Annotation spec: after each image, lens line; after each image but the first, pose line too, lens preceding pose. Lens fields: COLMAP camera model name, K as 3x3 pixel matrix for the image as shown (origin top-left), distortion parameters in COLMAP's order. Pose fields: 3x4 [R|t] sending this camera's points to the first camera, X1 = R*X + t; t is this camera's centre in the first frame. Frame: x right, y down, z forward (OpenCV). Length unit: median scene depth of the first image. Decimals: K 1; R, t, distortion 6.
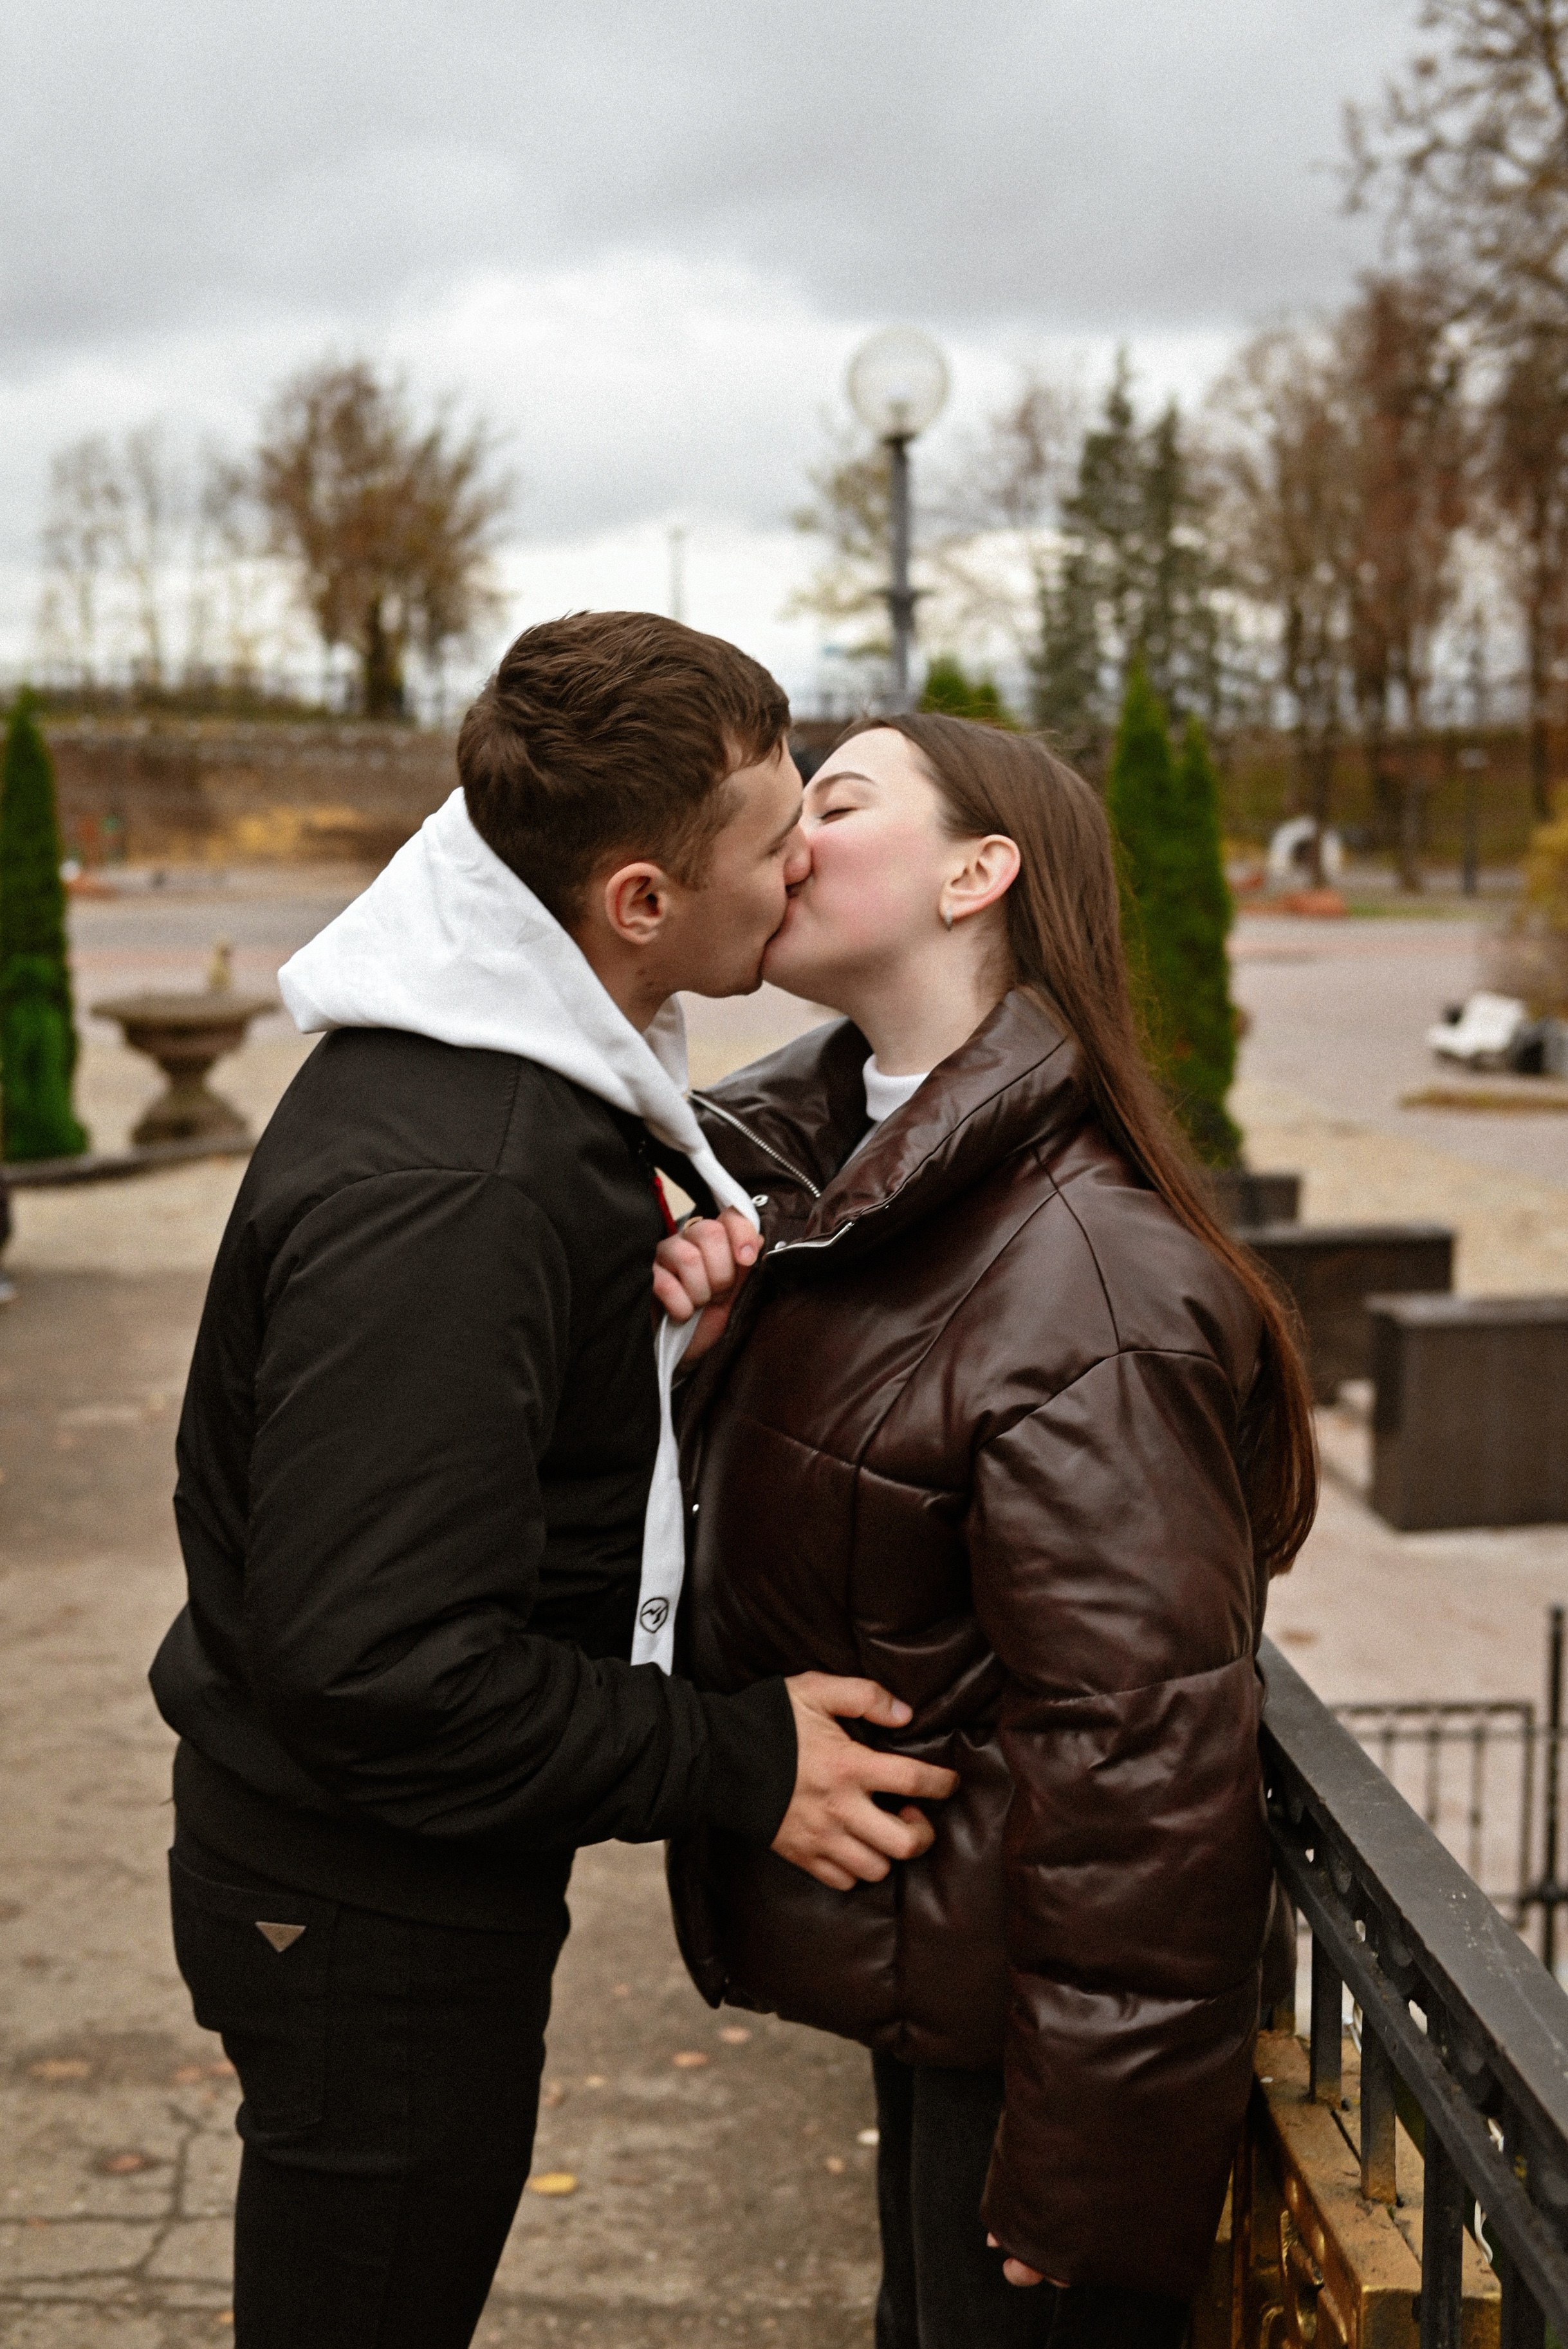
lens RADIAL K [[2702.3, 0, 791.1], [0, 2702.3, 1168.8], [0, 0, 1]] dist [-0.003168, 0.011544]
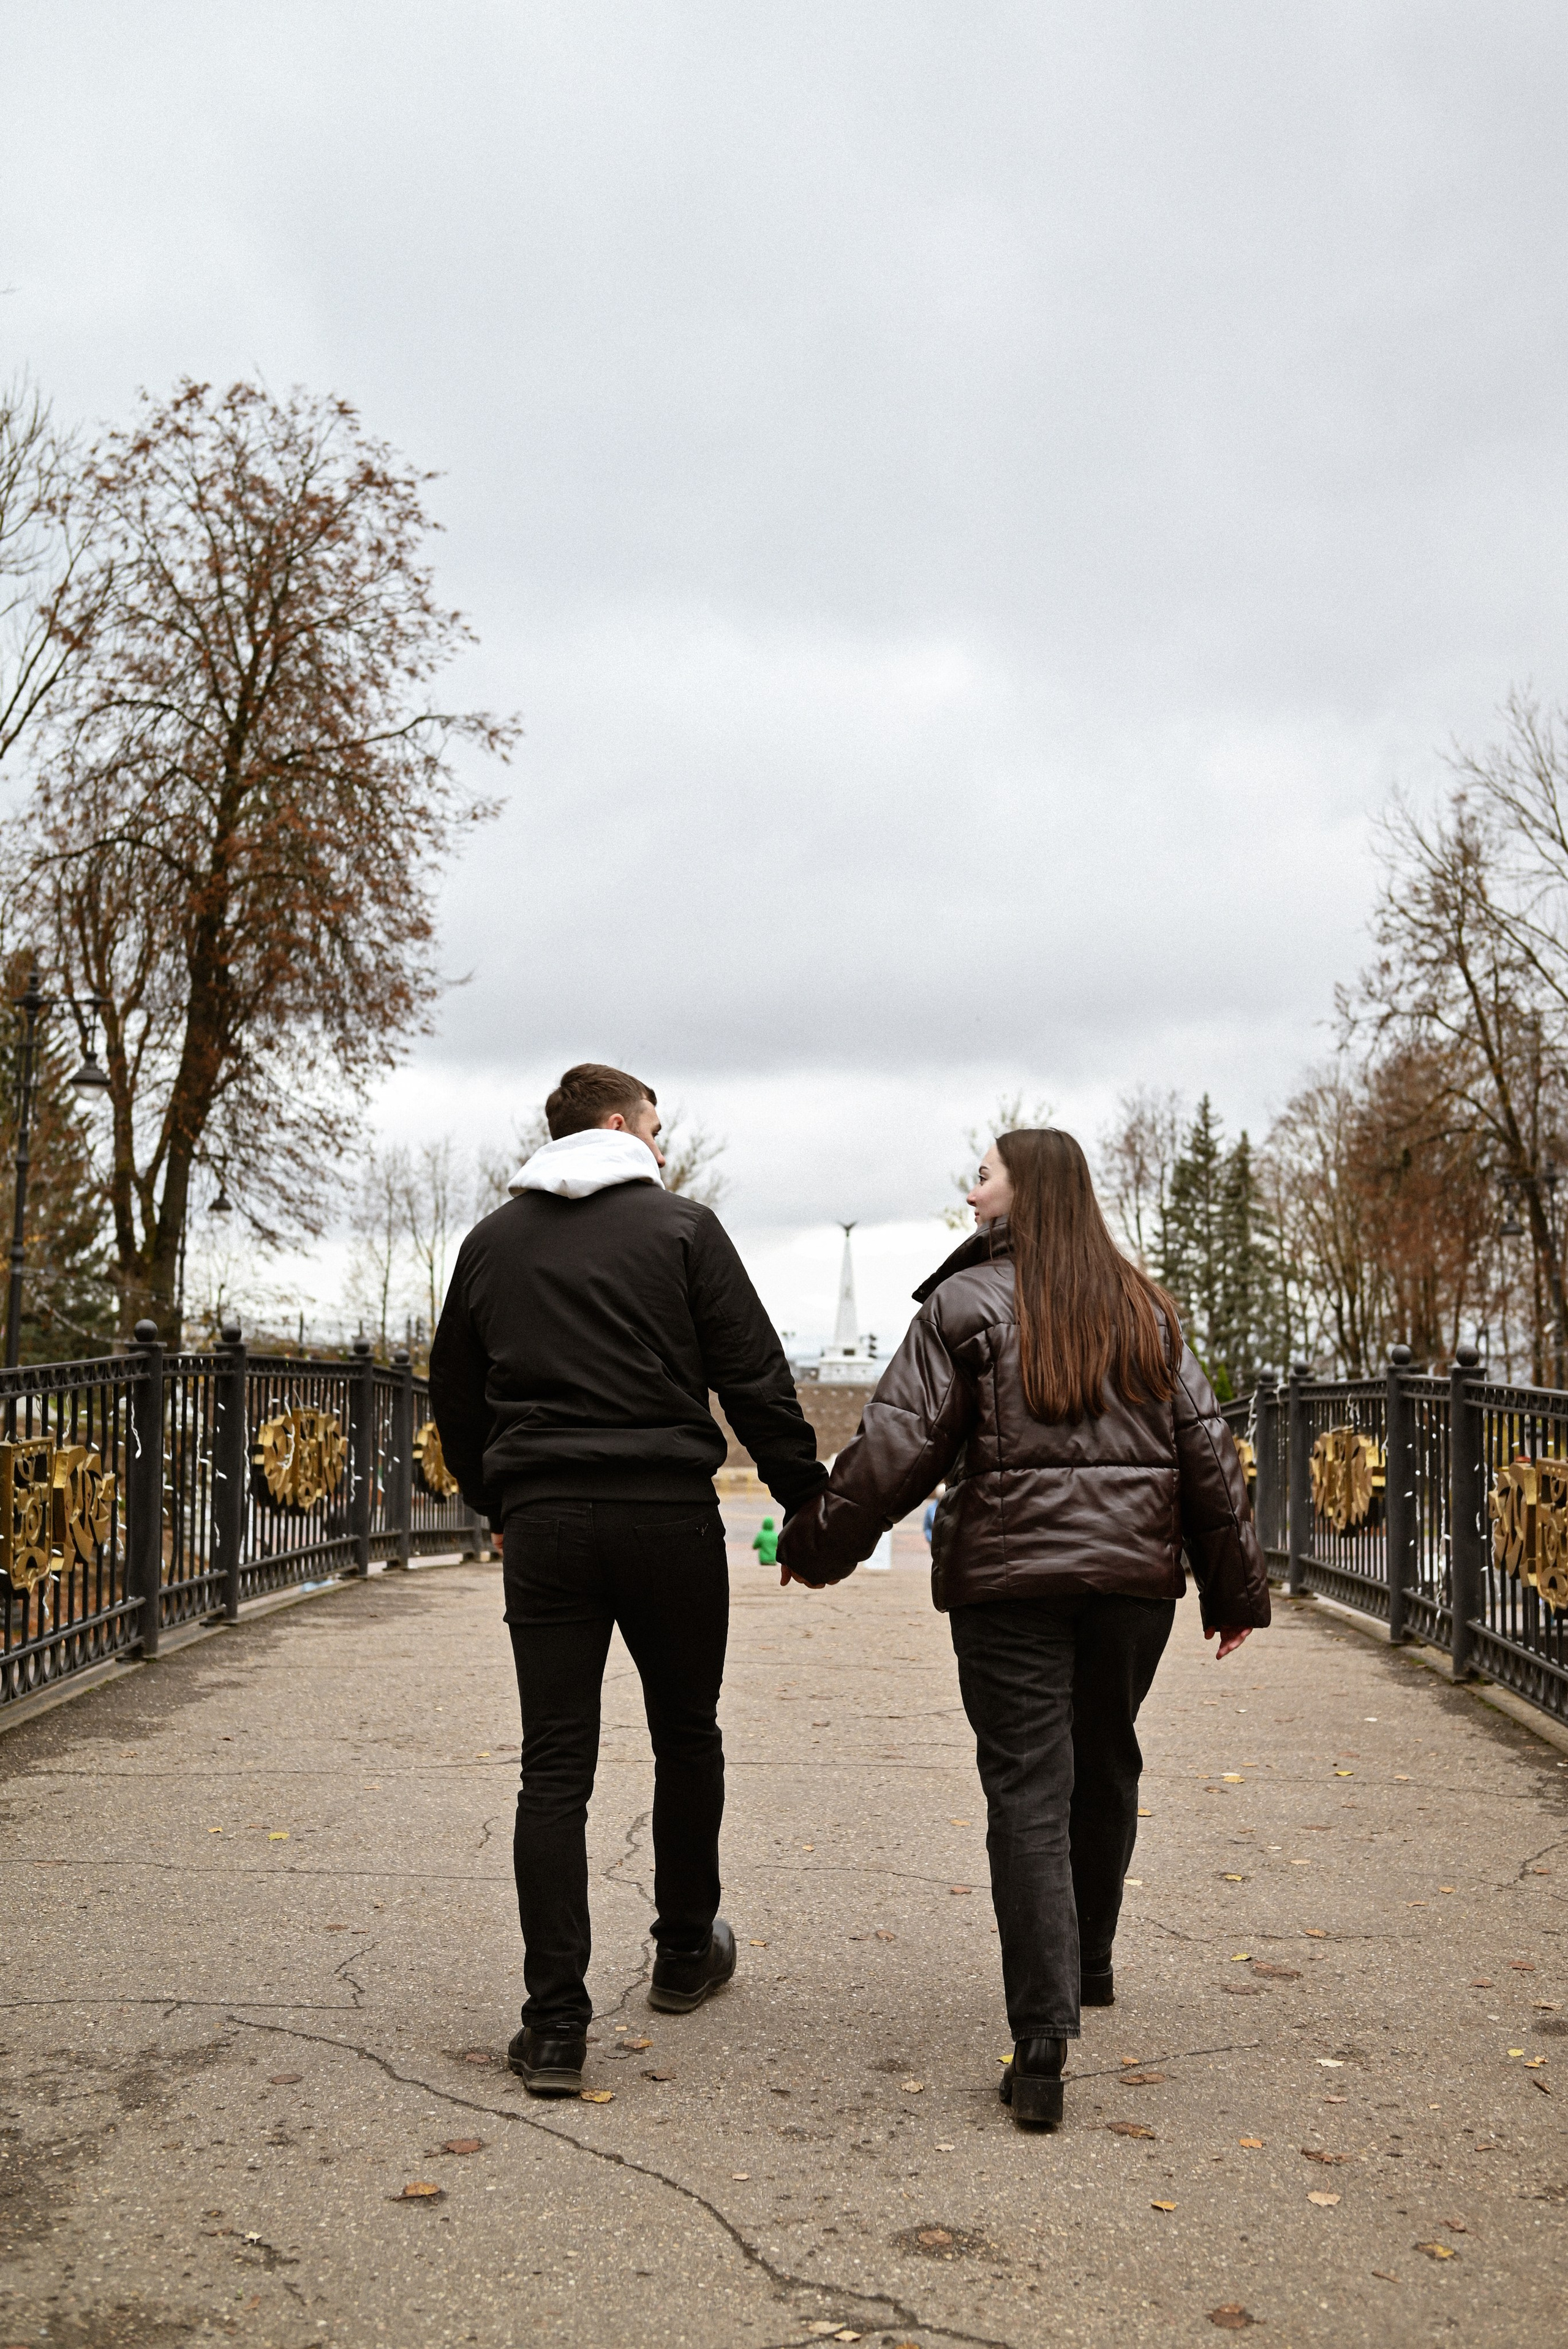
lens RADIAL K [[2702.6, 0, 791.1], [0, 2702.6, 1168.8], [0, 0, 1]] dist [-0.003168, 0.011544]
pose [[0.999027, -0.012544, -0.042271, -0.021354], [0.002171, 0.971507, -0.237002, 0.037237], [0.044040, 0.236680, 0.970589, -0.264894]]
